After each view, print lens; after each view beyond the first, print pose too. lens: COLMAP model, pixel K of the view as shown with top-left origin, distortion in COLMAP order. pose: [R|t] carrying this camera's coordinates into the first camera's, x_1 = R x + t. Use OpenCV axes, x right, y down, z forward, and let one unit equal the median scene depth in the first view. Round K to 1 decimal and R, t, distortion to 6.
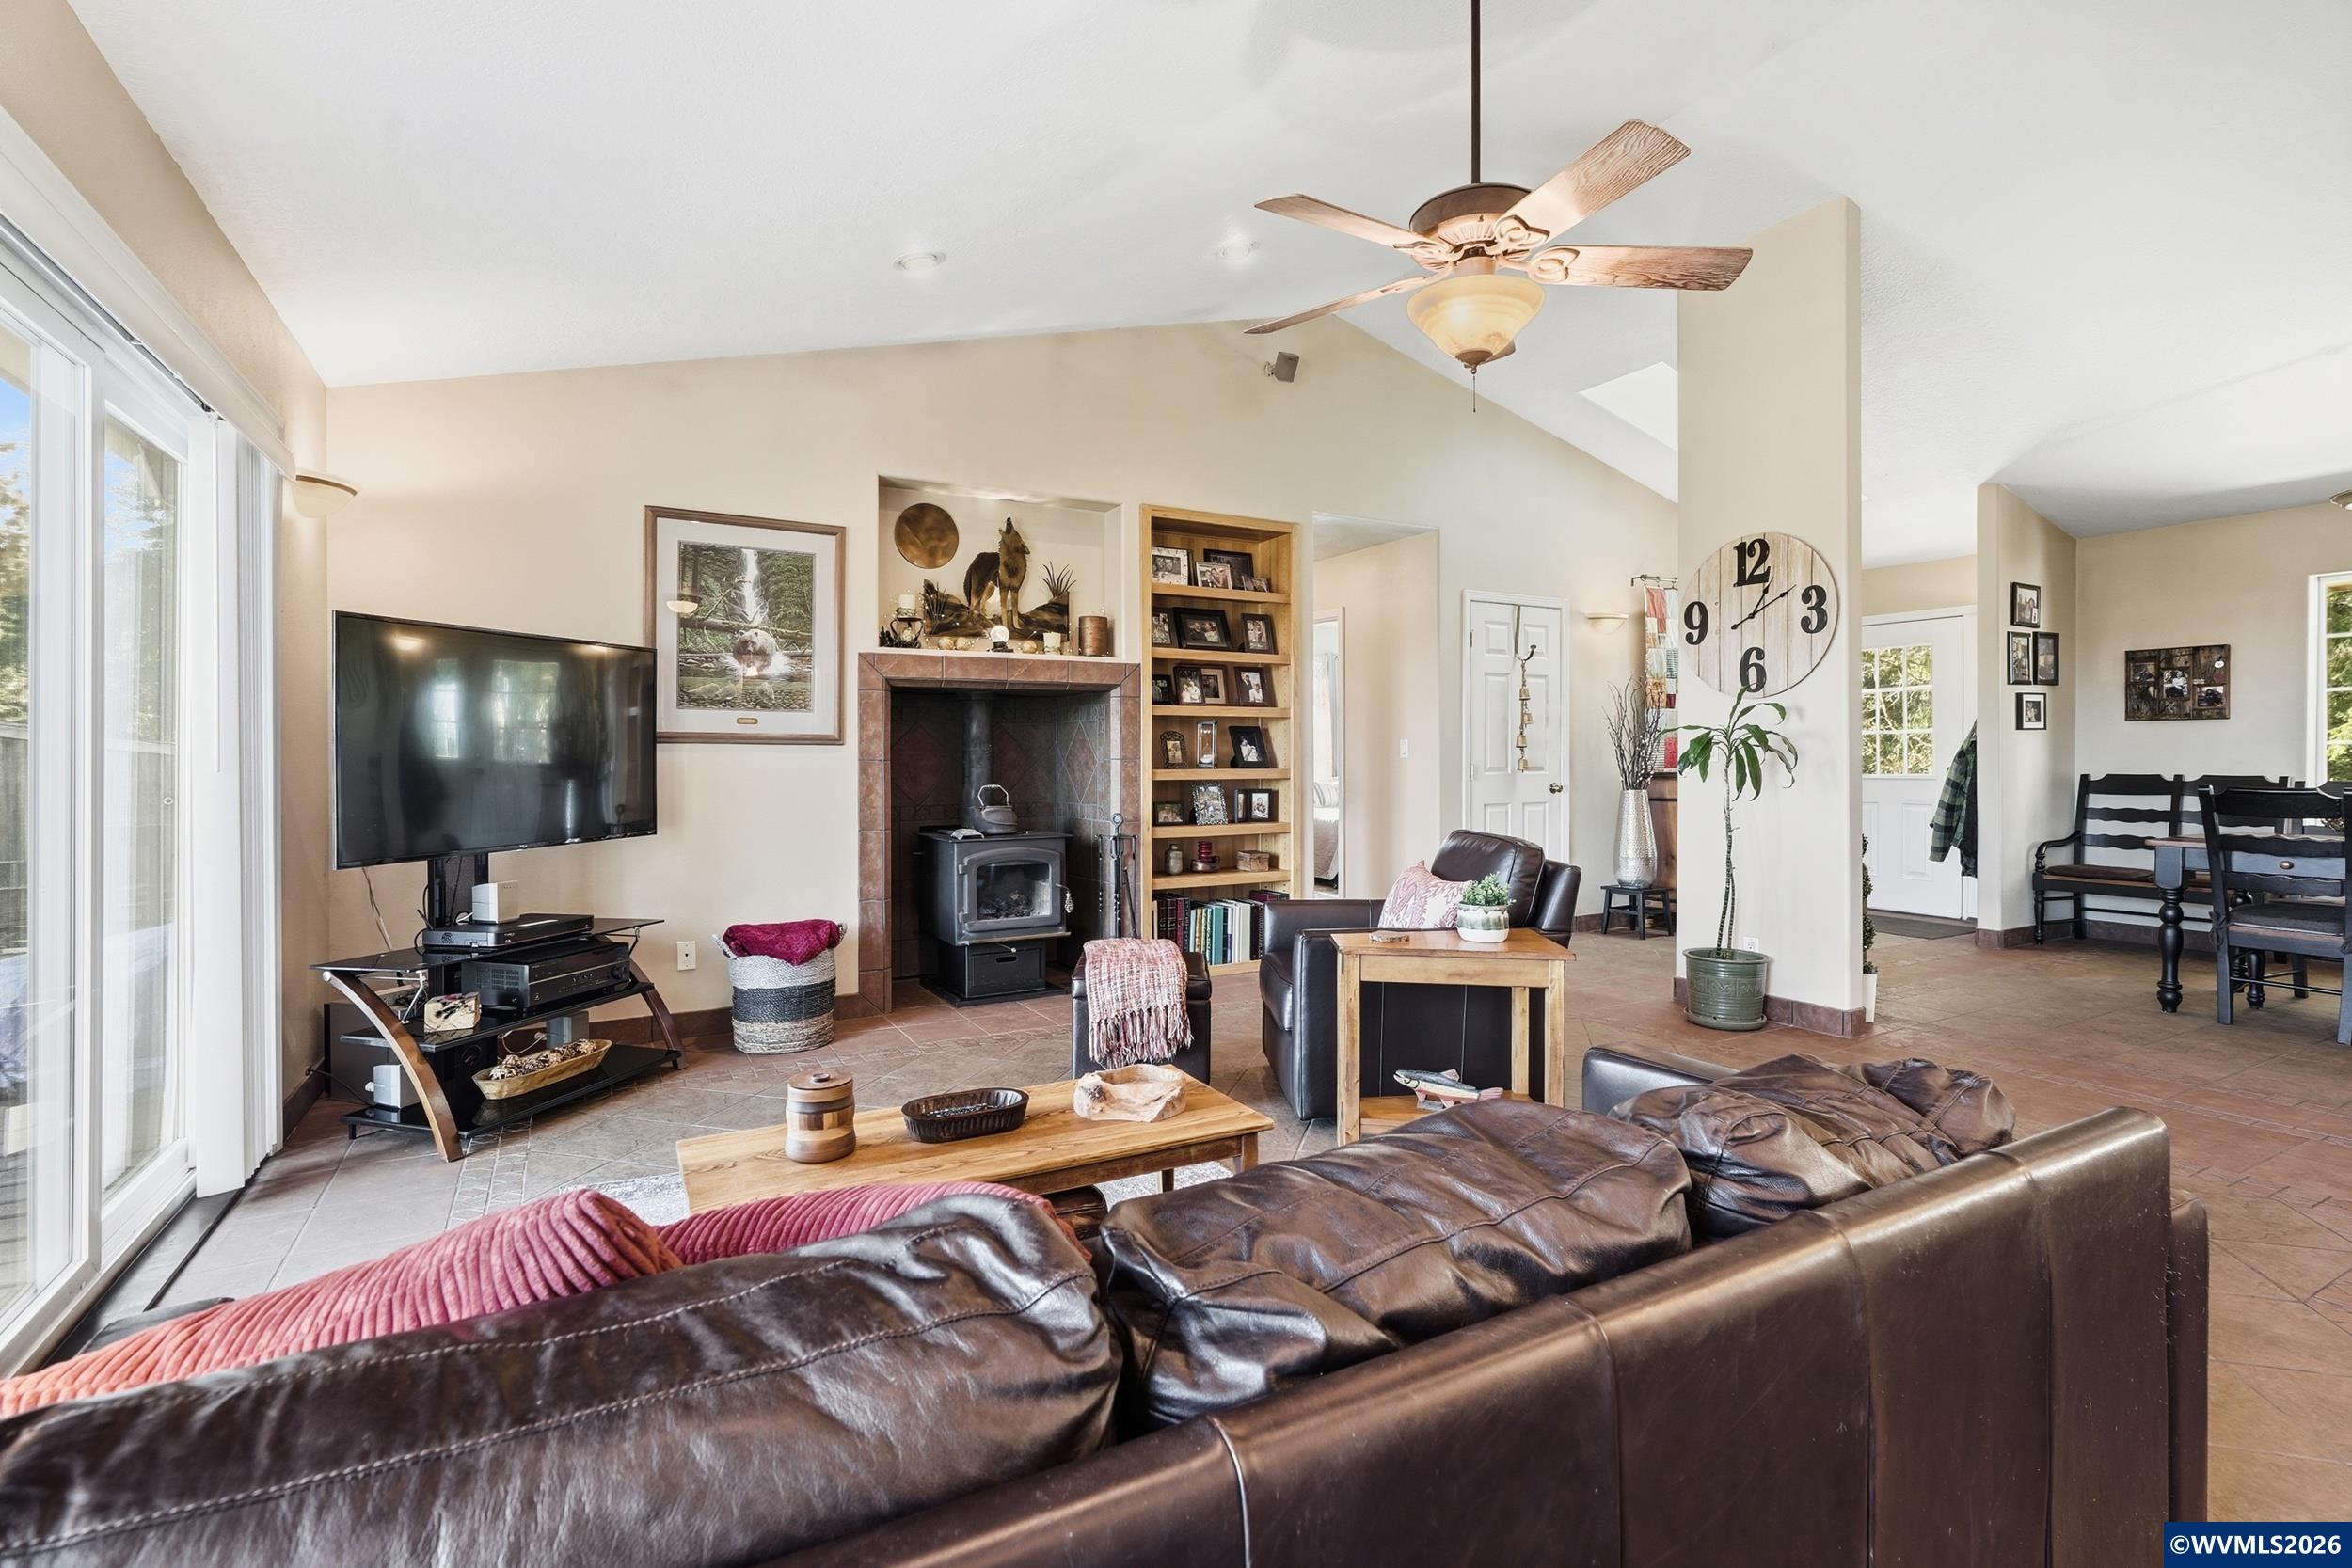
lens RADIAL K [[1090.6, 0, 1174.1], [0, 1090.6, 777.3], [0, 0, 1]] dist [-0.000309, 0.000271]
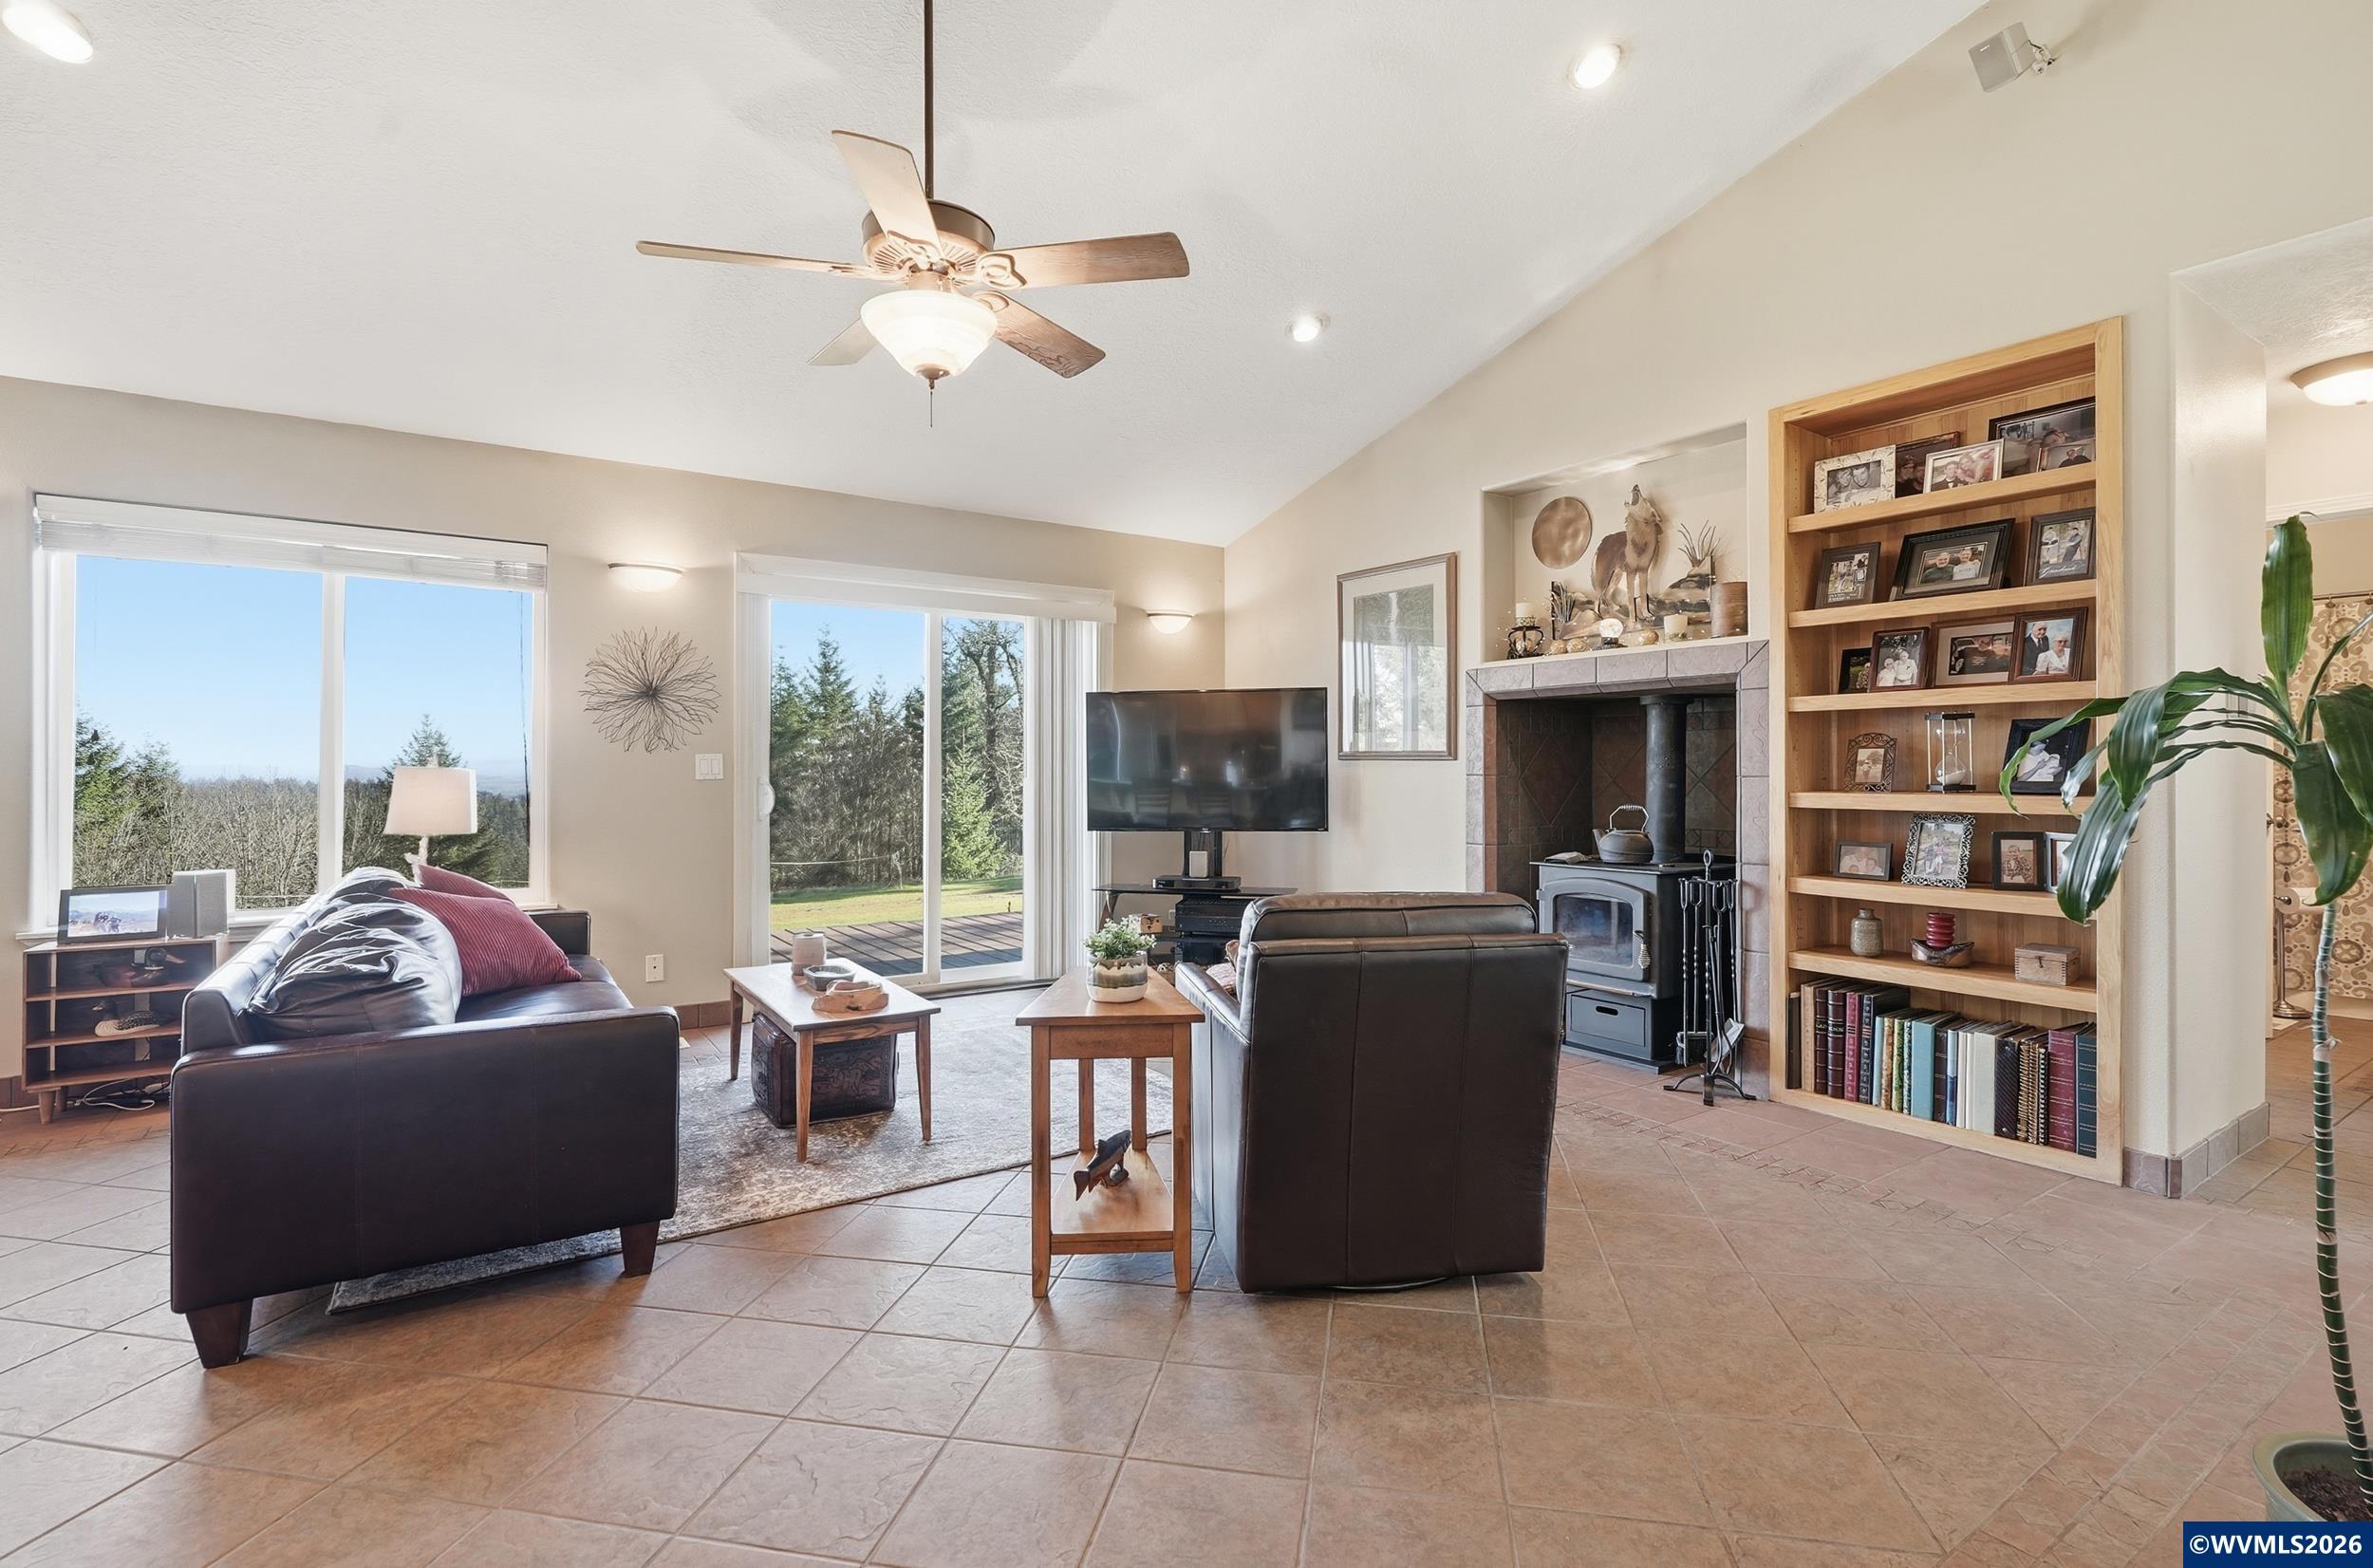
lens RADIAL K [[1100.4, 0, 1185.0], [0, 1100.4, 769.2], [0, 0, 1]] dist [-0.000309, 0.000271]
pose [[0.094139, -0.000039, -0.995559, 0.609357], [-0.022494, 0.999745, -0.002166, -0.010519], [0.995305, 0.022598, 0.094114, 0.542425]]
